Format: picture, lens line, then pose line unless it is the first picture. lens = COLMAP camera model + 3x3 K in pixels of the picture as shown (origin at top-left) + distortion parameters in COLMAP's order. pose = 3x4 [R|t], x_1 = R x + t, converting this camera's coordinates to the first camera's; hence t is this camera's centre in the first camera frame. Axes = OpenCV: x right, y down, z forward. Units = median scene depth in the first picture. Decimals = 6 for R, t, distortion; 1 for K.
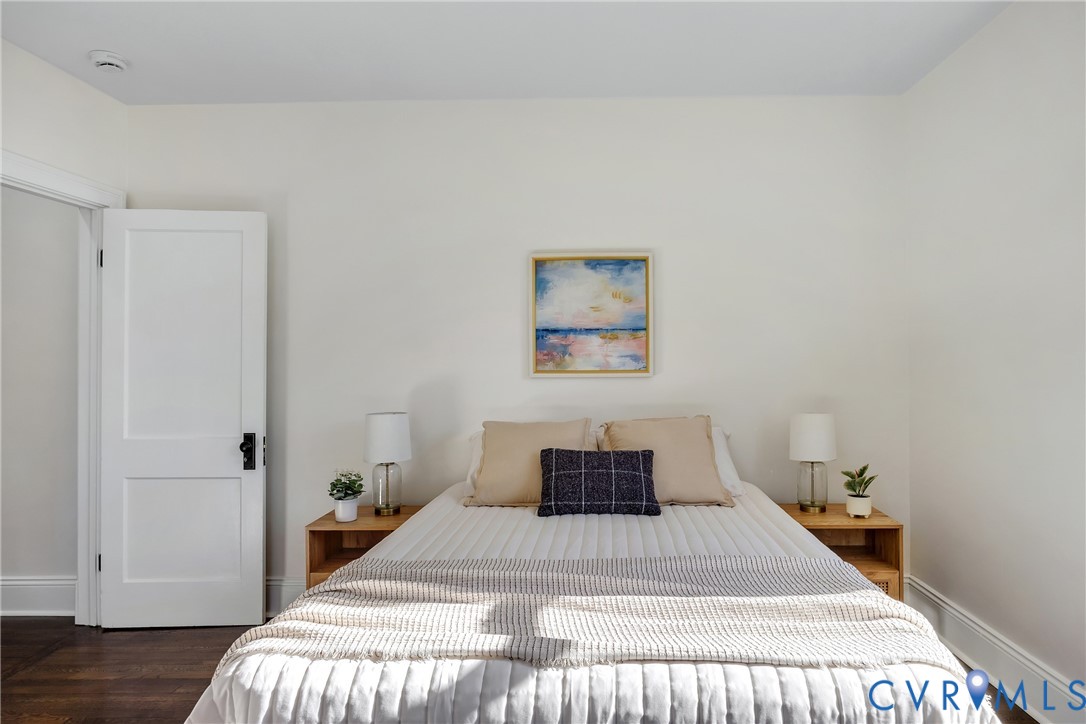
lens RADIAL K [[645.3, 0, 543.0], [0, 645.3, 362.0], [0, 0, 1]] dist [-0.005782, -0.001237]
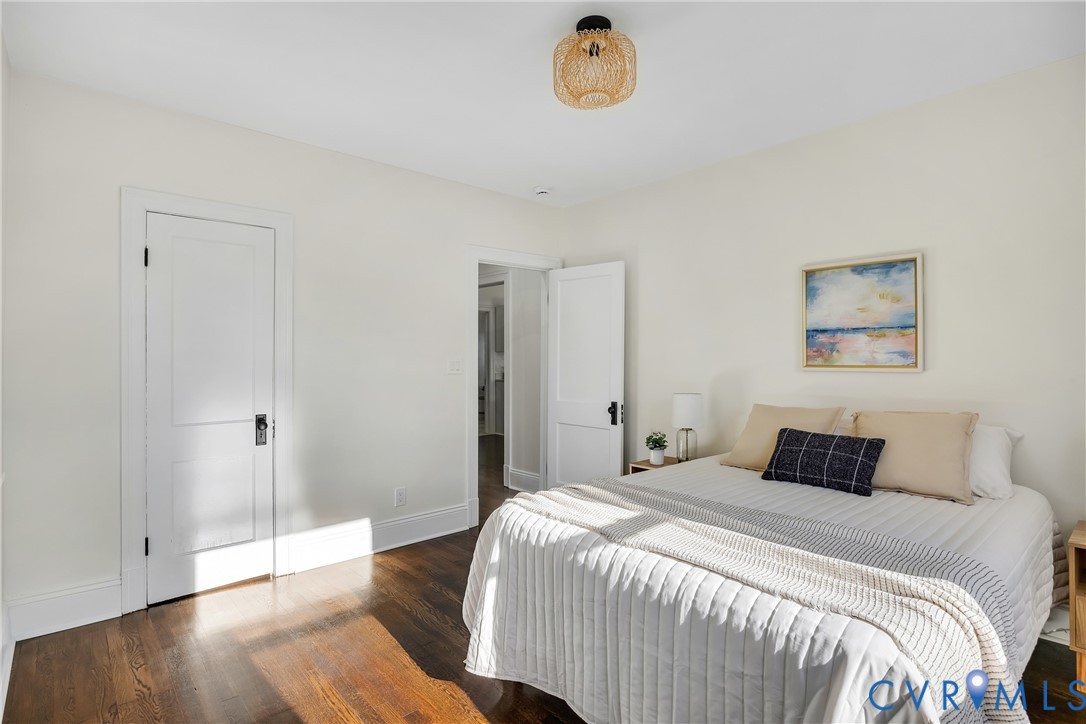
lens RADIAL K [[537.6, 0, 543.0], [0, 537.6, 362.0], [0, 0, 1]] dist [-0.001797, -0.000220]
pose [[0.683836, 0.009544, -0.729574, 0.382652], [-0.002441, 0.999939, 0.010793, -0.001561], [0.729632, -0.005600, 0.683817, -0.031417]]
